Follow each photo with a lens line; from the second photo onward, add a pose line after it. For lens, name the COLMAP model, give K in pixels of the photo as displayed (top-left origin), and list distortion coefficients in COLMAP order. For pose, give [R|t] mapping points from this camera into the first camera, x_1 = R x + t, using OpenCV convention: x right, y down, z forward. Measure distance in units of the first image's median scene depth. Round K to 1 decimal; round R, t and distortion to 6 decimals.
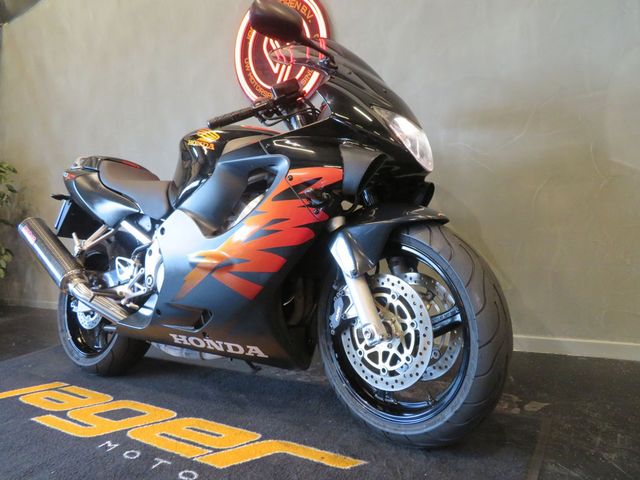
lens RADIAL K [[458.0, 0, 322.3], [0, 458.0, 241.2], [0, 0, 1]] dist [-0.002468, 0.000555]
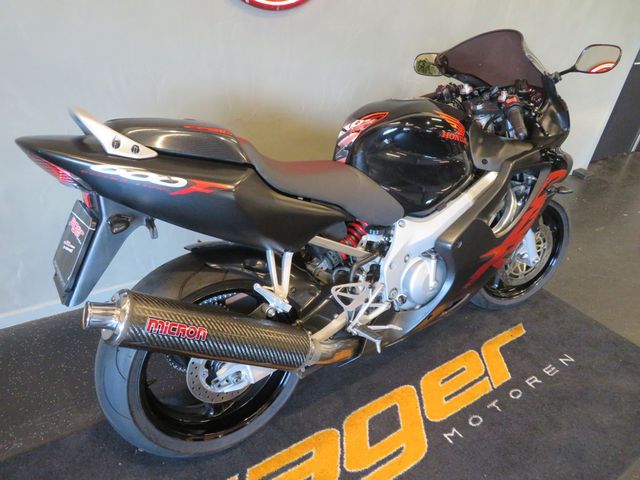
lens RADIAL K [[448.3, 0, 320.0], [0, 448.3, 240.0], [0, 0, 1]] dist [-0.003186, 0.001786]
pose [[0.376892, -0.370995, 0.848714, -1.459251], [-0.064260, 0.903603, 0.423524, -0.477092], [-0.924025, -0.214161, 0.316721, 1.134845]]
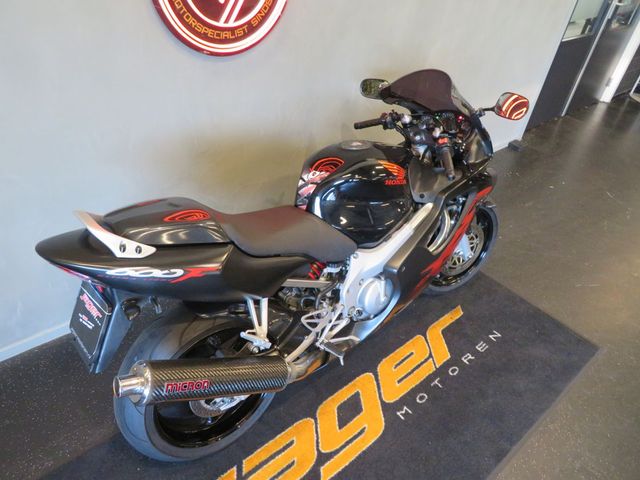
lens RADIAL K [[447.0, 0, 320.0], [0, 447.0, 240.0], [0, 0, 1]] dist [-0.010702, -0.000500]
pose [[0.271916, -0.495081, 0.825201, -1.526867], [-0.051973, 0.848704, 0.526308, -0.783962], [-0.960916, -0.185999, 0.205046, 1.145949]]
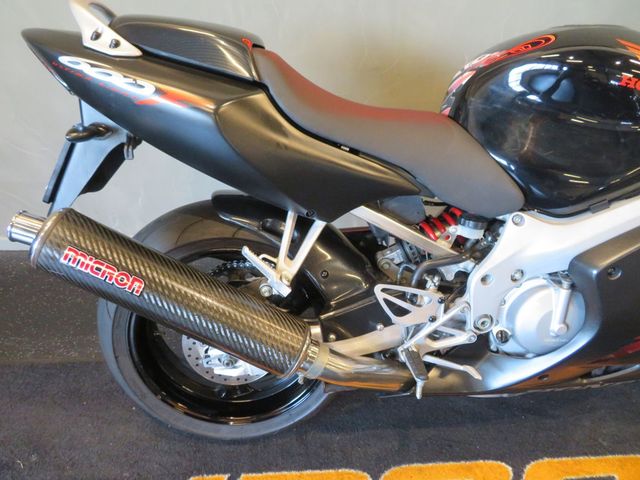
lens RADIAL K [[458.0, 0, 322.3], [0, 458.0, 241.2], [0, 0, 1]] dist [-0.002468, 0.000555]
pose [[0.792462, -0.247304, 0.557534, -1.087707], [-0.052019, 0.883374, 0.465774, -0.349554], [-0.607699, -0.398110, 0.687175, 0.988404]]
